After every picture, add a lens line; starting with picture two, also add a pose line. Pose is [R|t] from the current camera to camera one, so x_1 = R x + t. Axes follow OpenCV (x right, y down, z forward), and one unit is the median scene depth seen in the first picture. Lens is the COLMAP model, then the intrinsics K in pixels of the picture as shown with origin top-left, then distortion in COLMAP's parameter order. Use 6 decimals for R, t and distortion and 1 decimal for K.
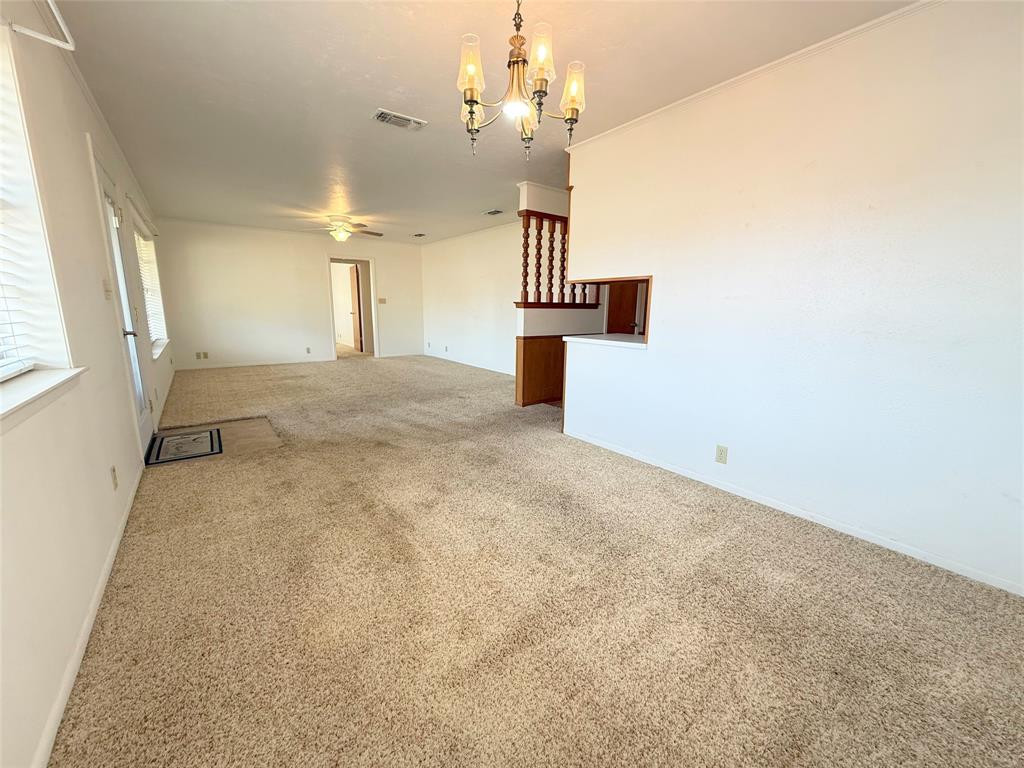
lens RADIAL K [[408.3, 0, 512.0], [0, 408.3, 384.0], [0, 0, 1]] dist [0.000858, 0.000063]
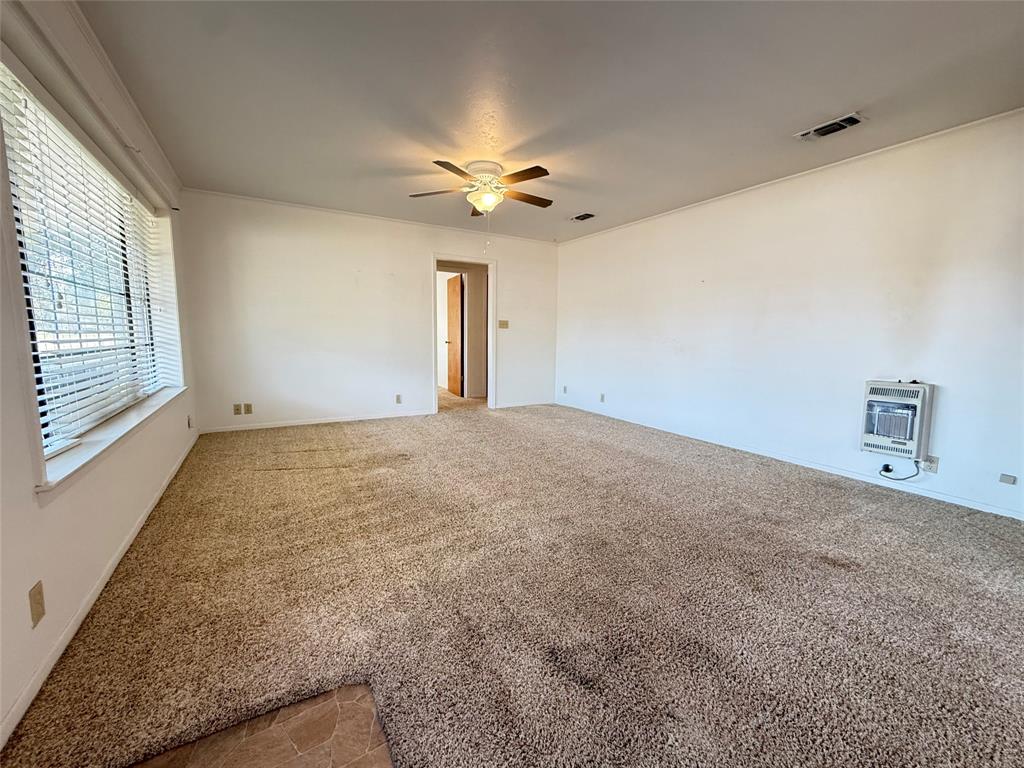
lens RADIAL K [[413.9, 0, 512.0], [0, 413.9, 384.0], [0, 0, 1]] dist [-0.000200, -0.000029]
pose [[0.993399, 0.013314, -0.113939, -0.275266], [-0.021495, 0.997253, -0.070877, -0.071168], [0.112682, 0.072858, 0.990956, 0.411926]]
